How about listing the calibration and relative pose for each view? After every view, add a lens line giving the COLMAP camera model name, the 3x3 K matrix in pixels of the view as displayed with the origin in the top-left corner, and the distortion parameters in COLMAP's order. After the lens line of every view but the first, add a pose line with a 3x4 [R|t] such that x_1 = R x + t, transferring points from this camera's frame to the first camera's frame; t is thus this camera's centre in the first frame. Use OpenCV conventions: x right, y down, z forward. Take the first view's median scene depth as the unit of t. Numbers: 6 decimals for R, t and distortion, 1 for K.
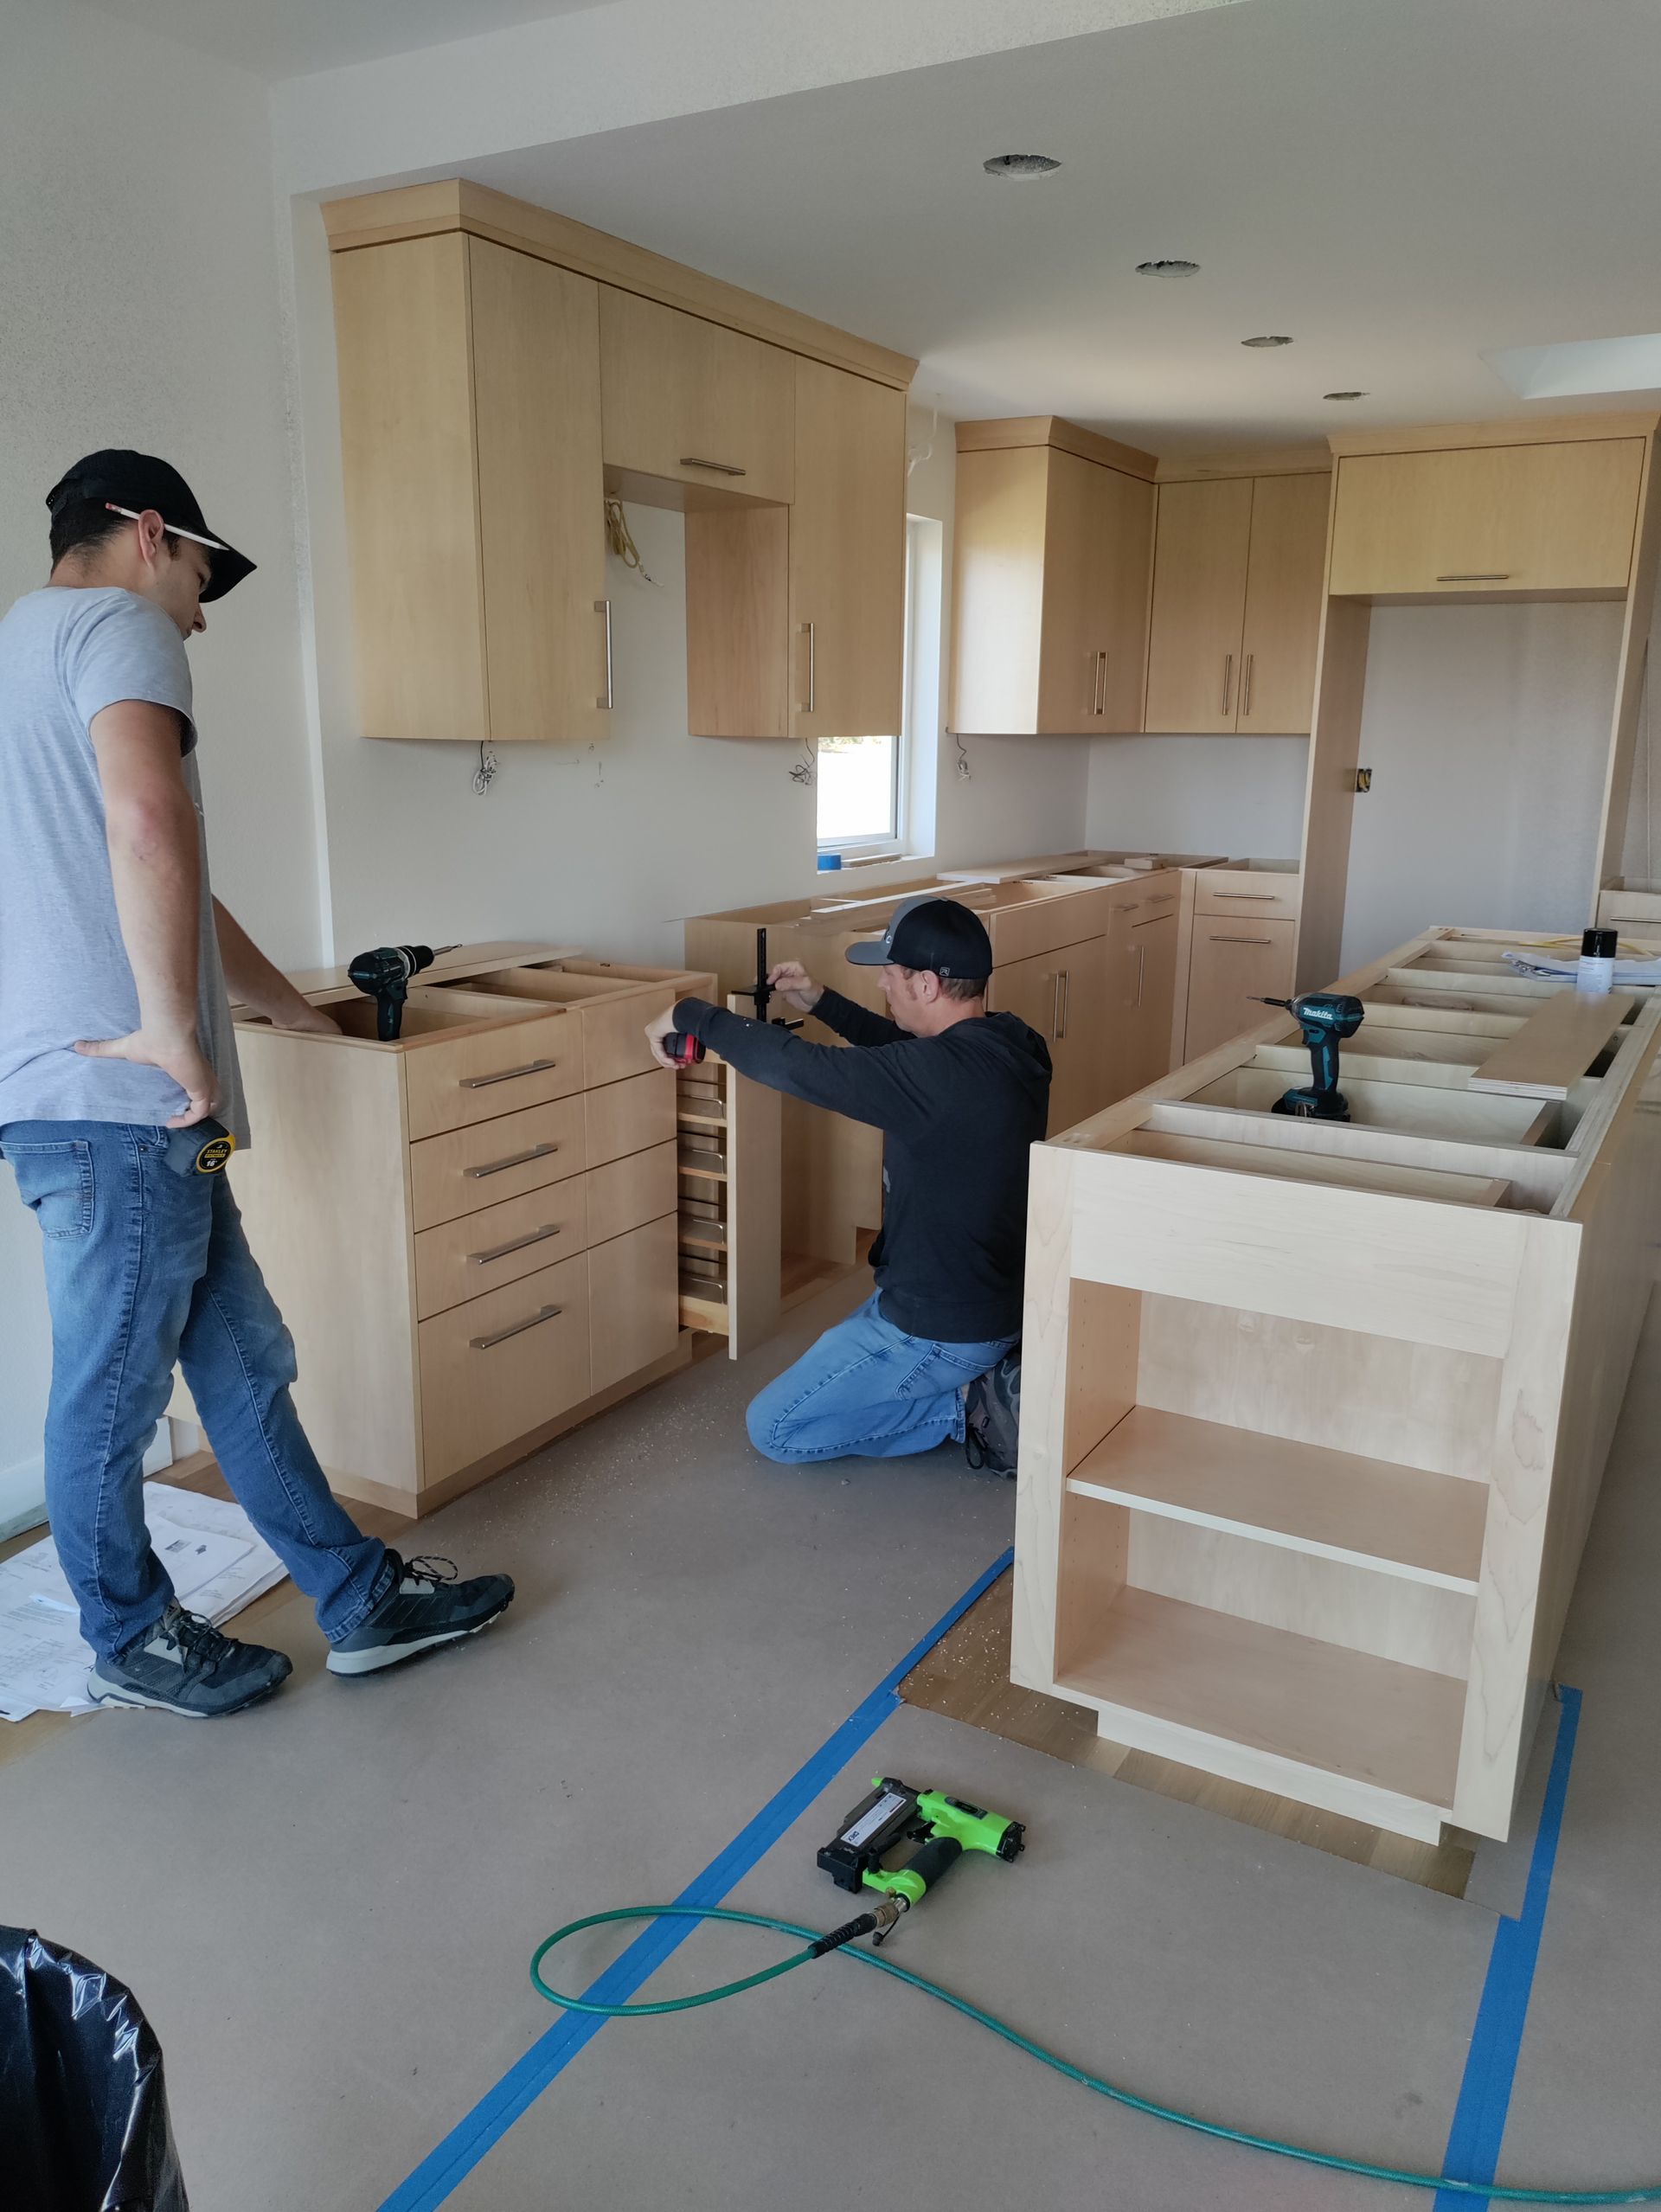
lens RADIAL K [[1660.6, 0, 822.1], [0, 1660.6, 1101.6], [0, 0, 1]] dist [0.006280, 0.002613]
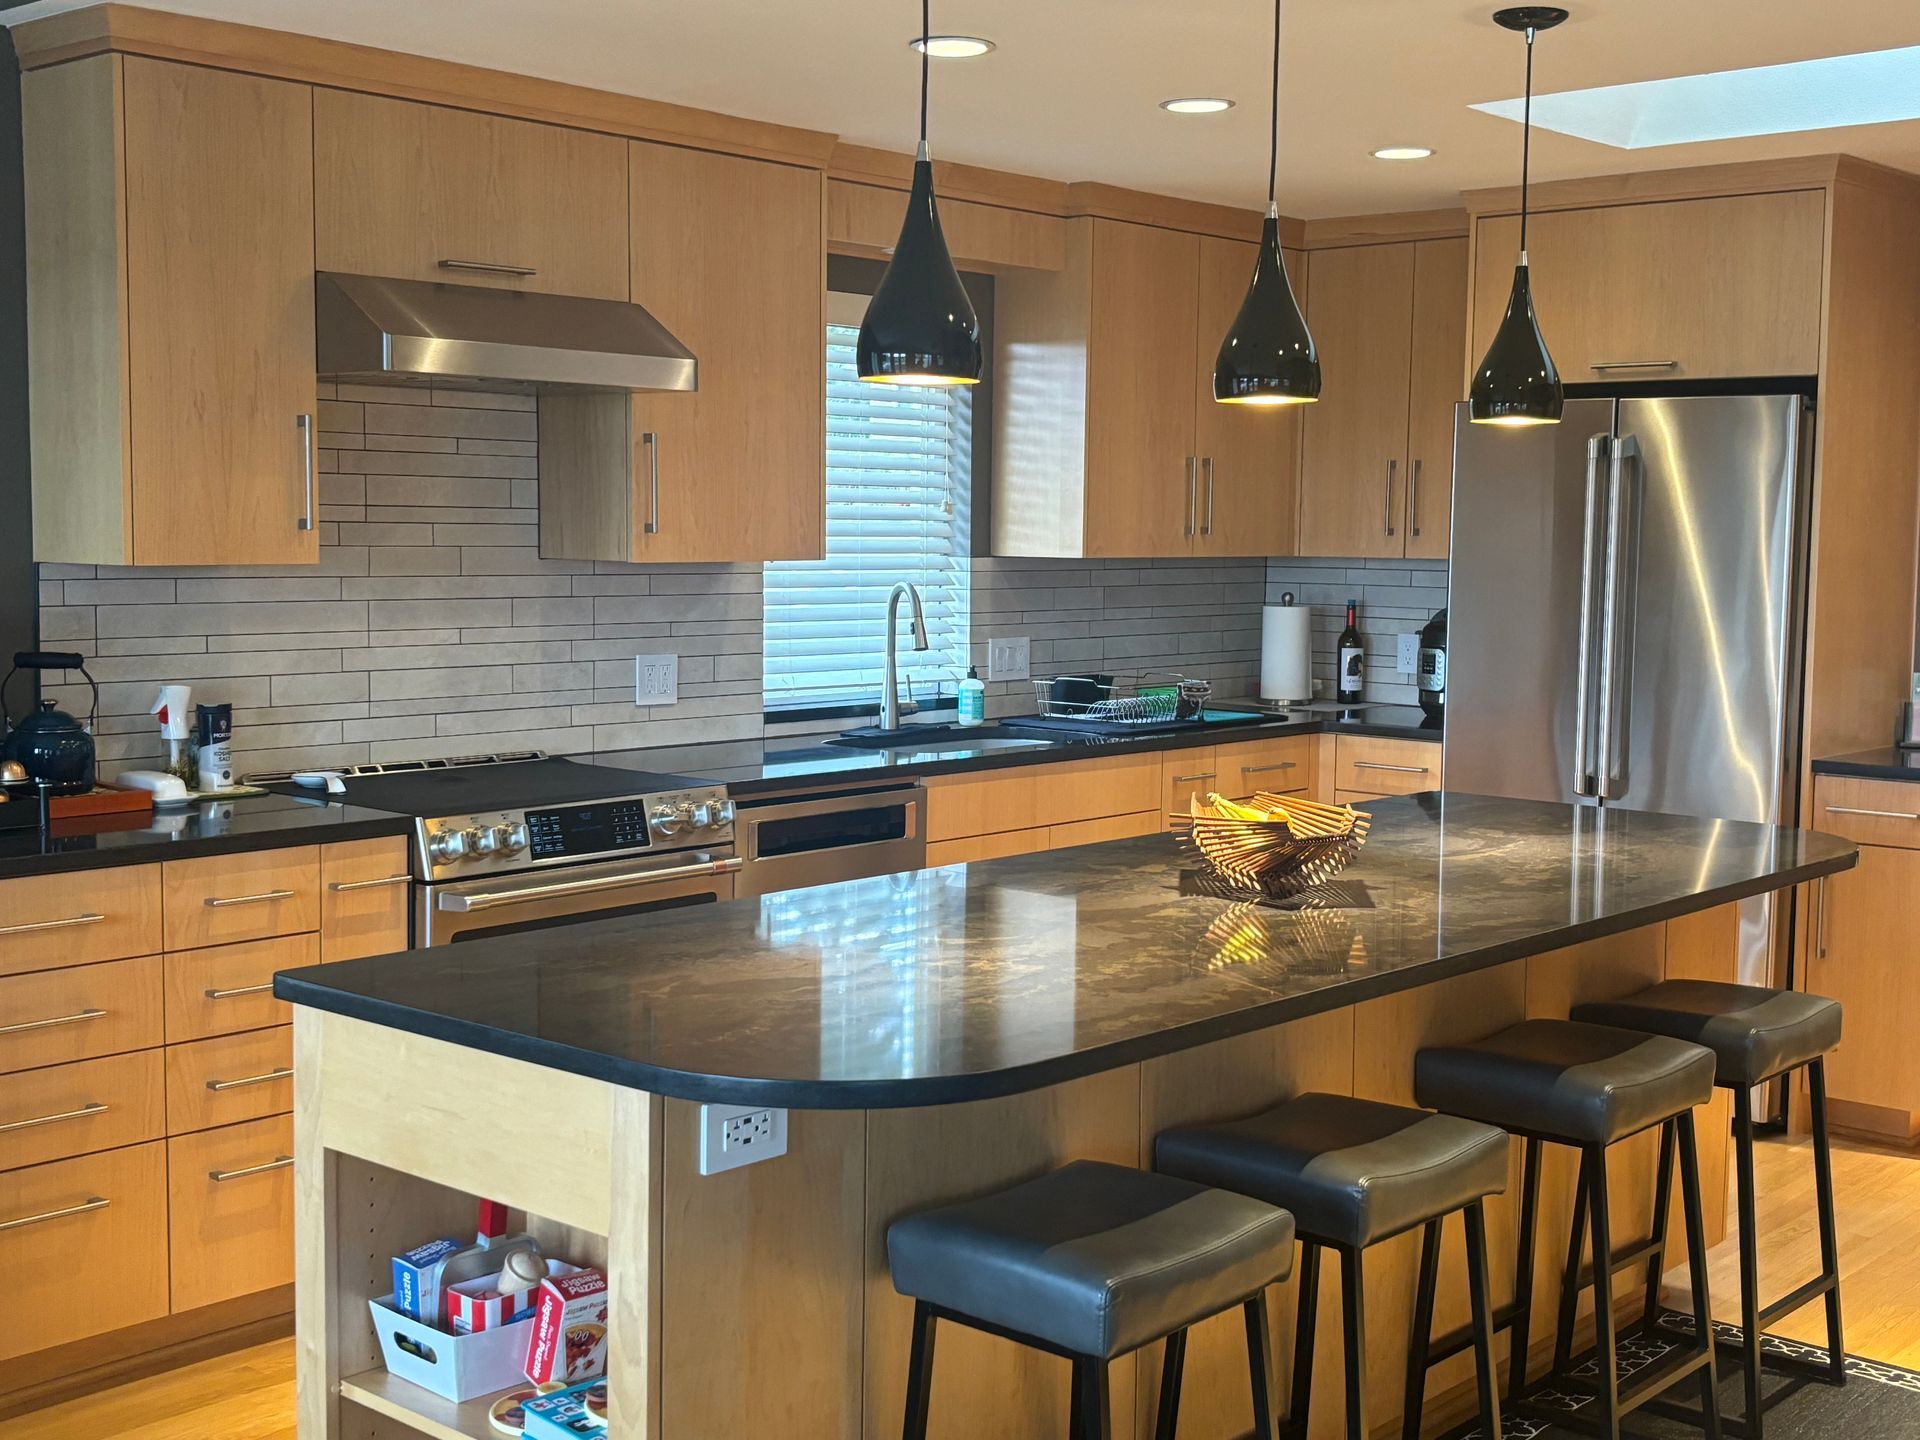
lens RADIAL K [[2321.9, 0, 971.3], [0, 2321.9, 731.8], [0, 0, 1]] dist [0.057695, 0.000000]
pose [[0.979498, 0.015886, -0.200827, 0.320608], [-0.044117, 0.989603, -0.136893, 0.017101], [0.196564, 0.142946, 0.970015, -0.091578]]
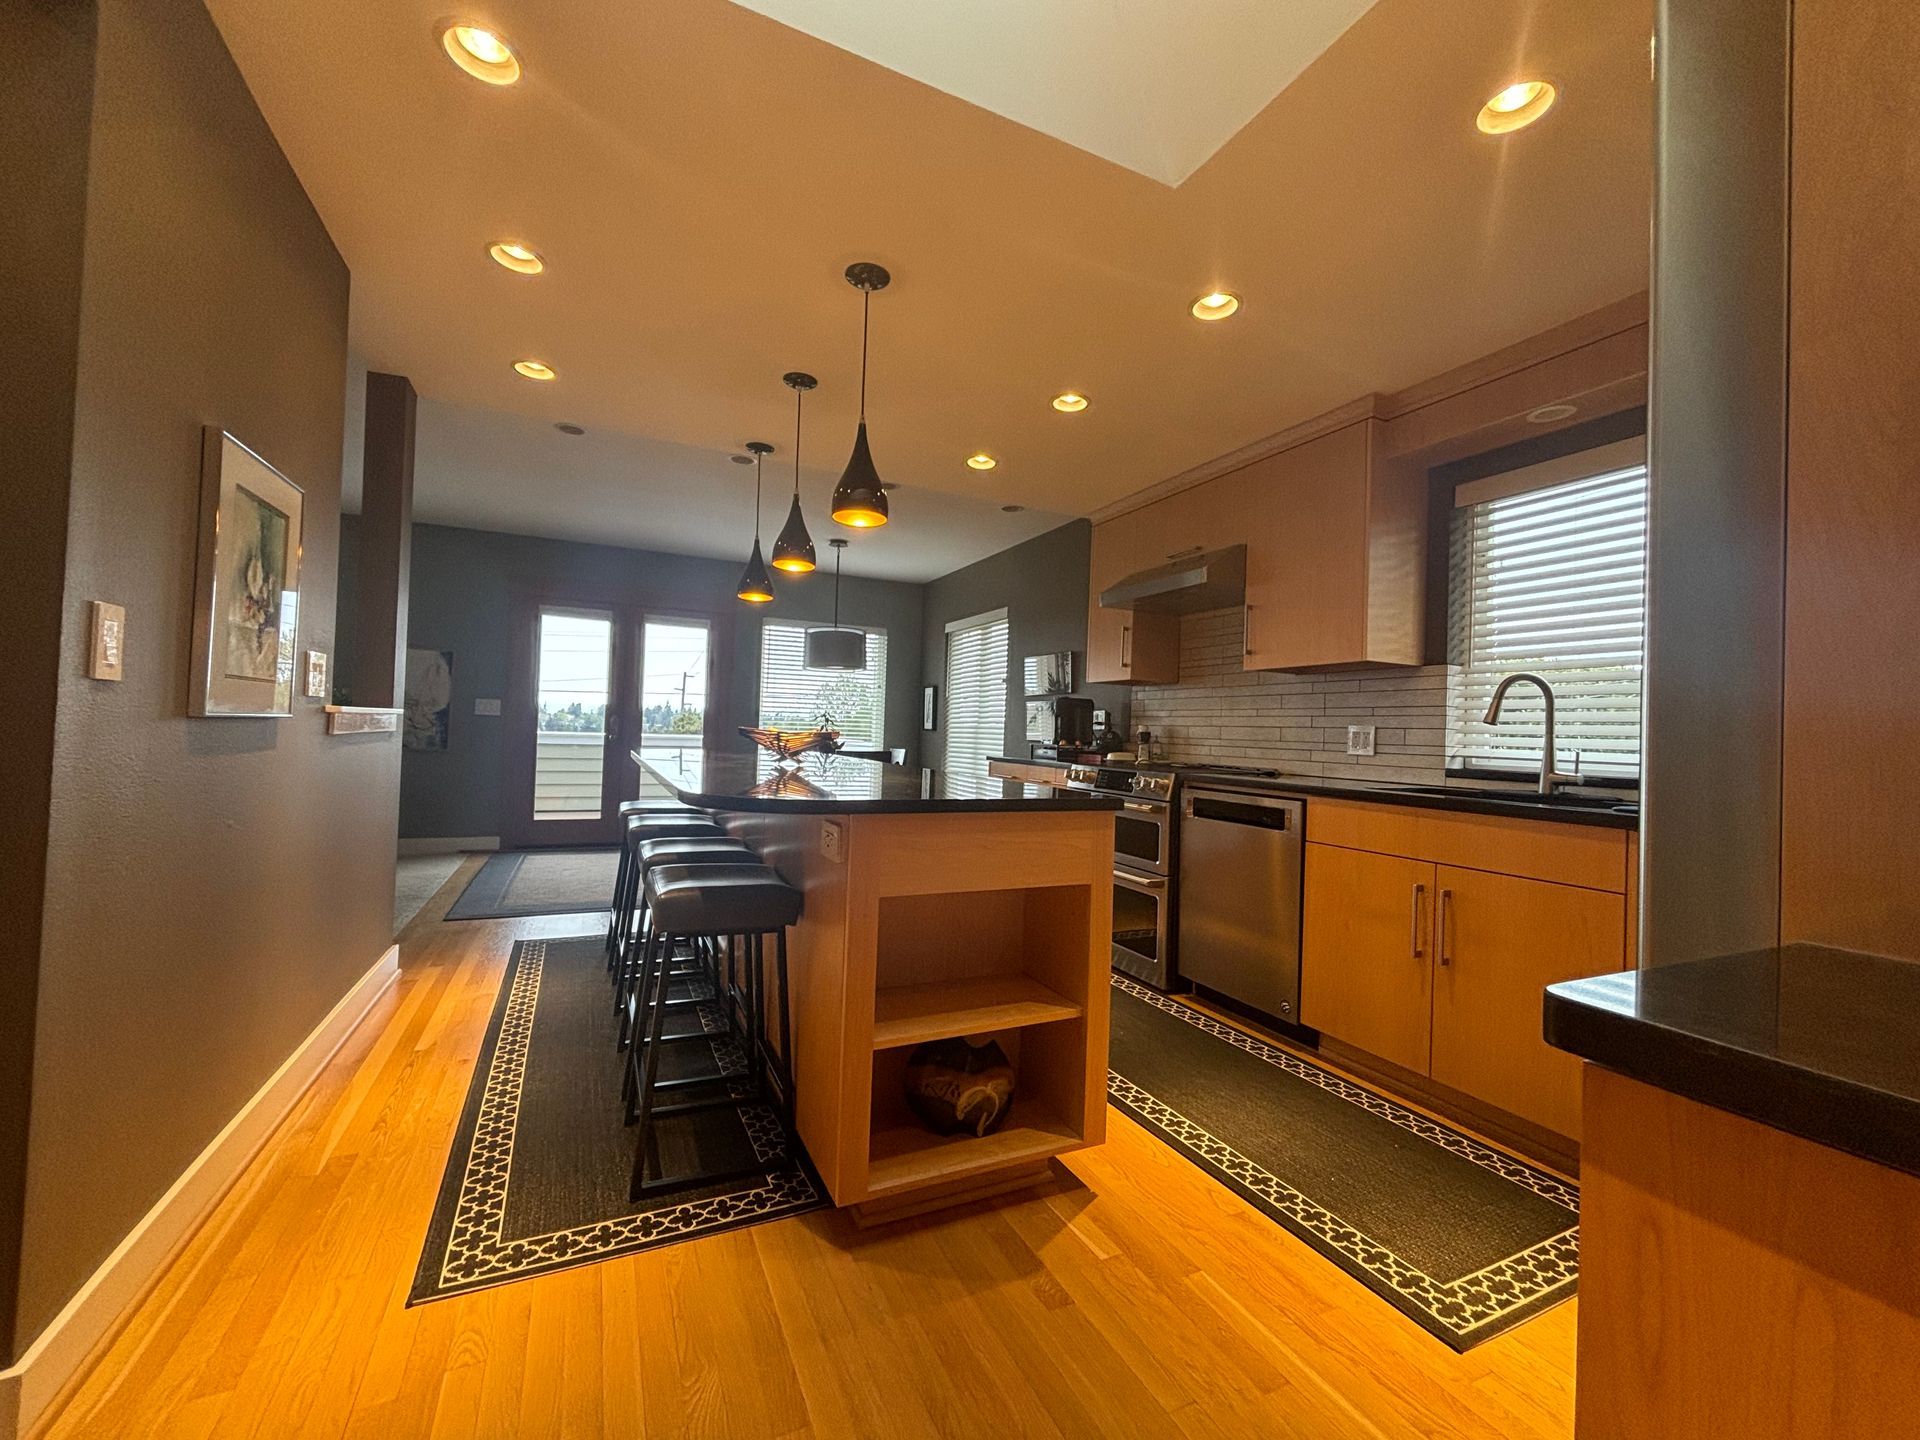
lens RADIAL K [[775.0, 0, 955.8], [0, 775.0, 722.8], [0, 0, 1]] dist [0.001826, 0.000584]
pose [[-0.575124, -0.048298, -0.816639, 0.652430], [-0.232363, 0.966785, 0.106465, -0.149845], [0.784372, 0.250987, -0.567244, 0.999171]]
